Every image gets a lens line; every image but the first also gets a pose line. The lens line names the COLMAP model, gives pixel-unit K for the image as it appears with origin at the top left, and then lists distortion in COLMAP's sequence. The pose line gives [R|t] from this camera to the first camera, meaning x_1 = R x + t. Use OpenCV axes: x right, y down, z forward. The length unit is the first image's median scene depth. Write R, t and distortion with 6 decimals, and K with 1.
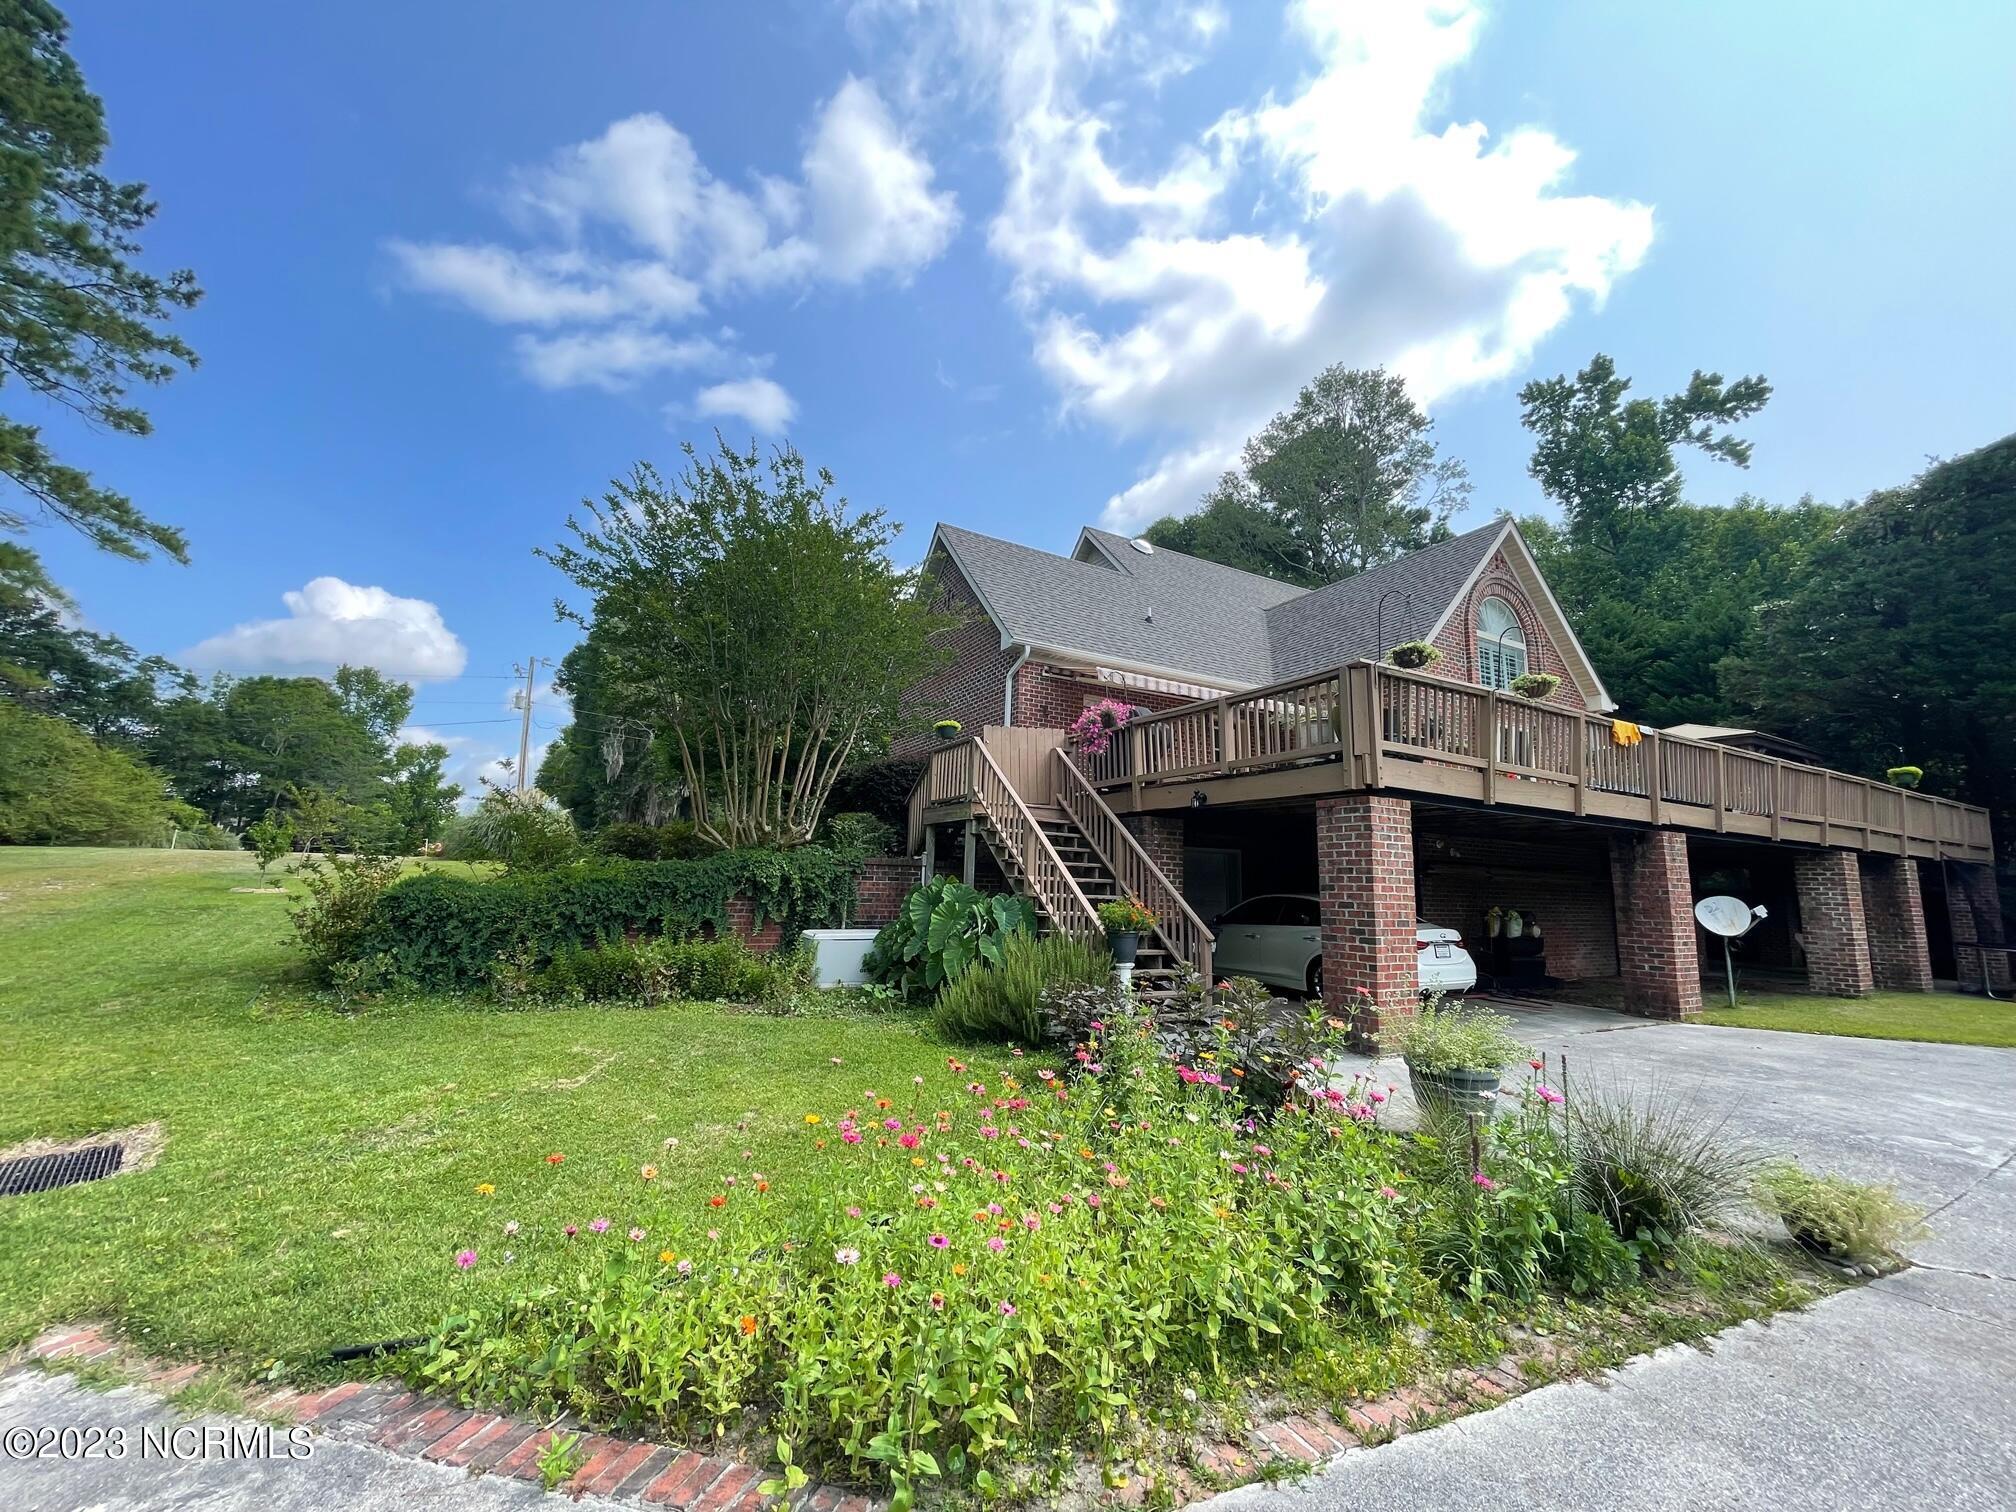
lens RADIAL K [[811.8, 0, 1001.8], [0, 811.8, 774.6], [0, 0, 1]] dist [-0.001595, -0.001083]
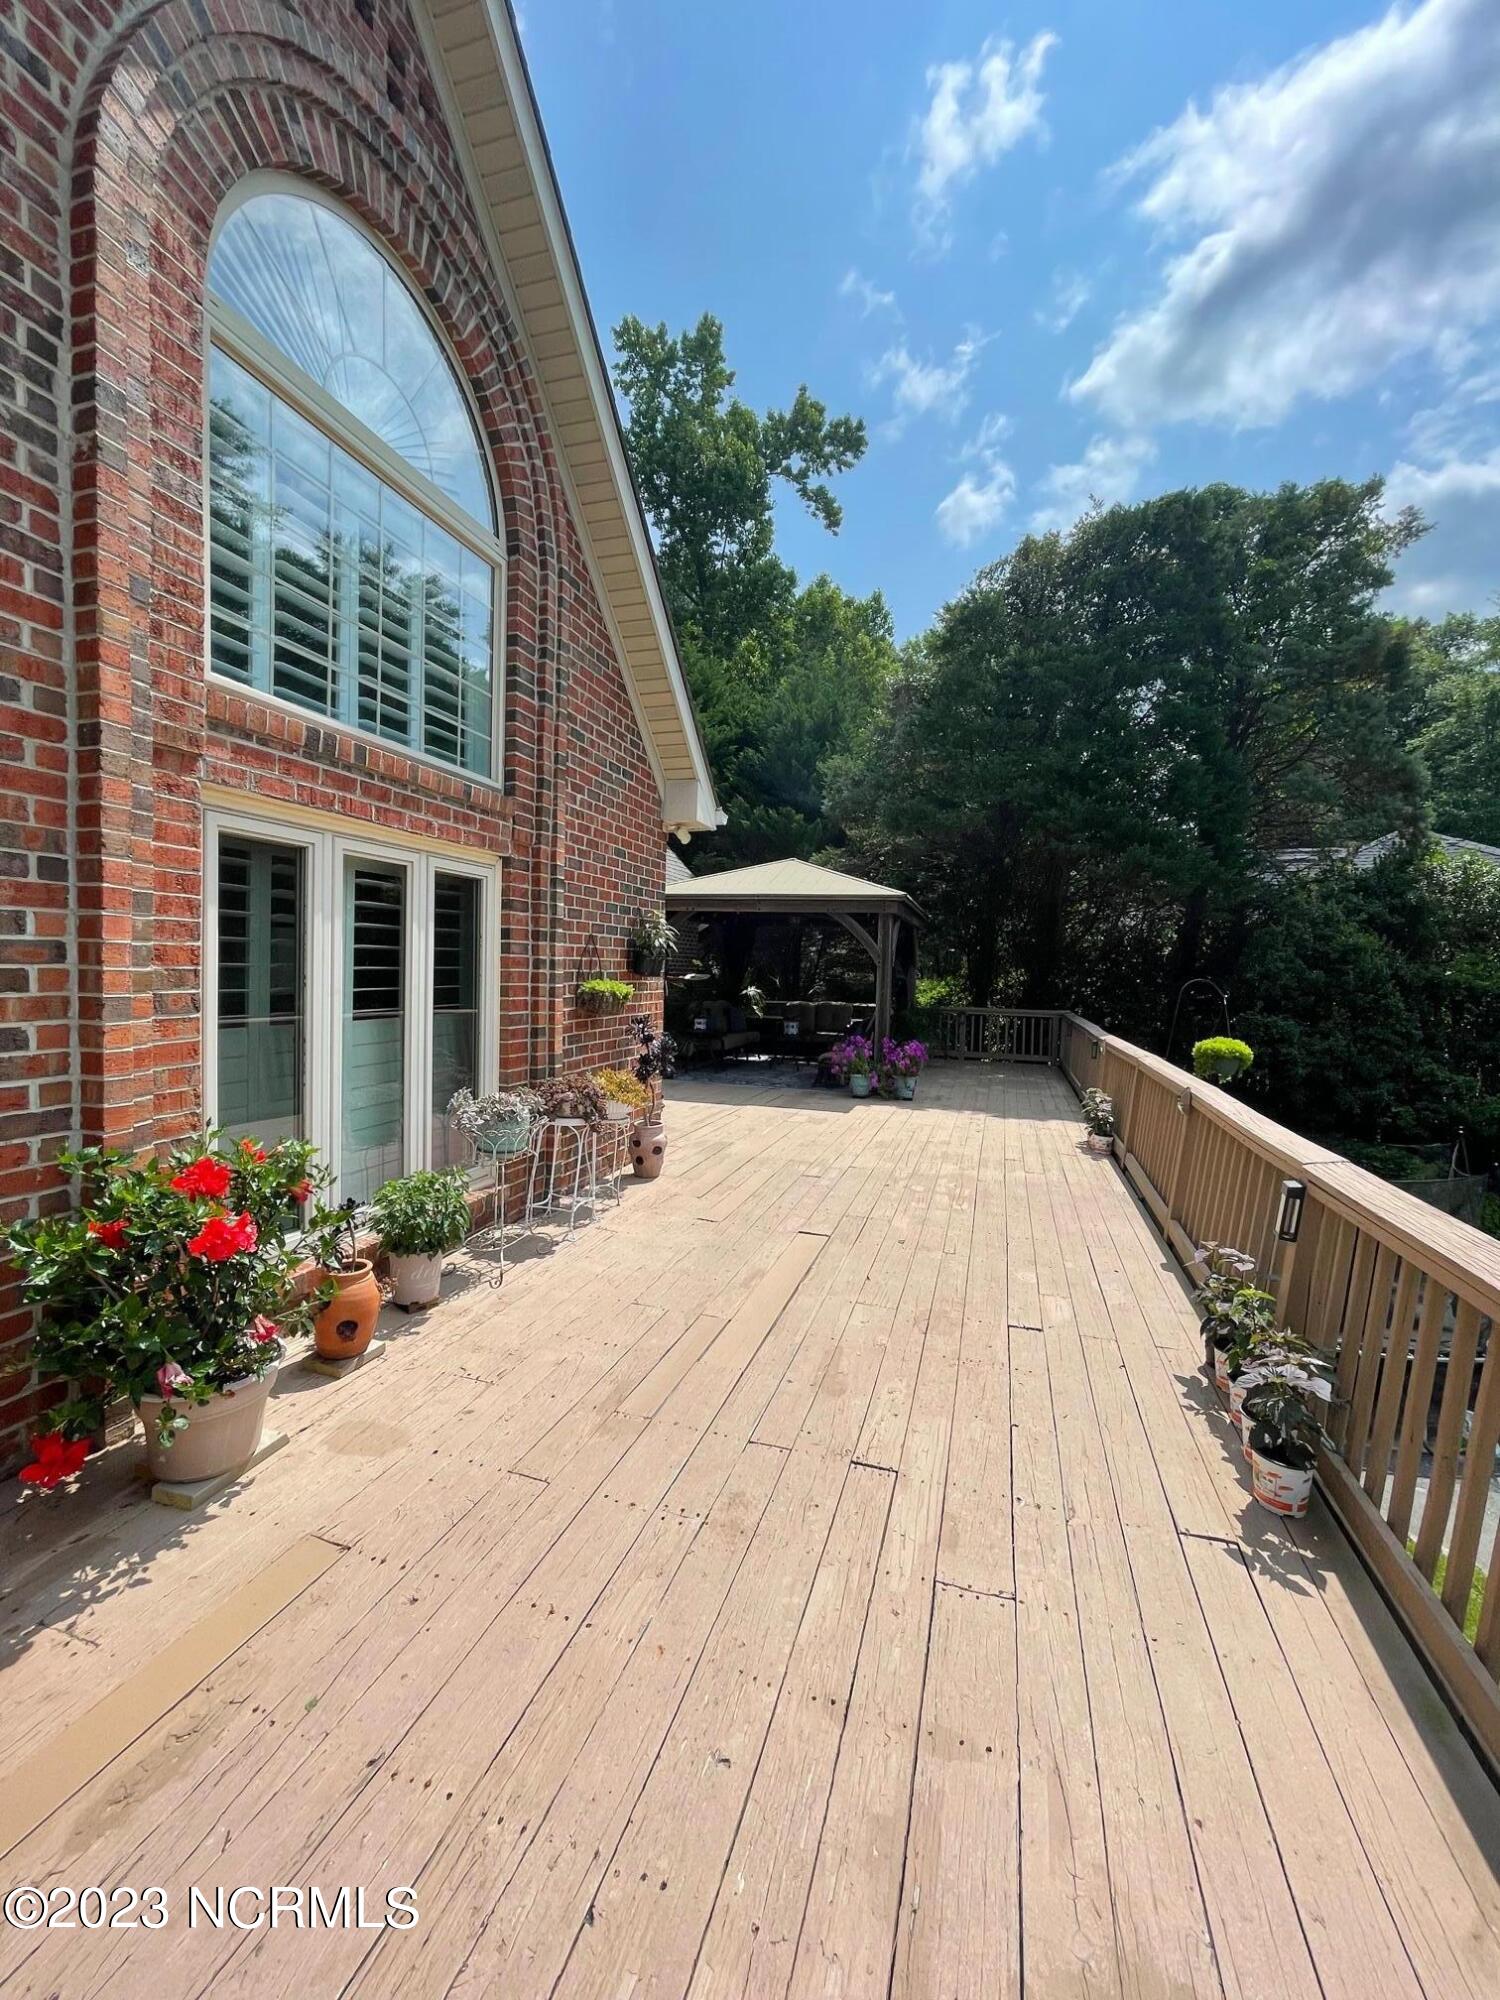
lens RADIAL K [[805.3, 0, 753.5], [0, 805.3, 1006.1], [0, 0, 1]] dist [-0.001595, -0.001083]
pose [[0.724233, -0.037848, 0.688516, 0.265152], [-0.104259, 0.981003, 0.163593, -0.030966], [-0.681628, -0.190263, 0.706529, 0.370475]]
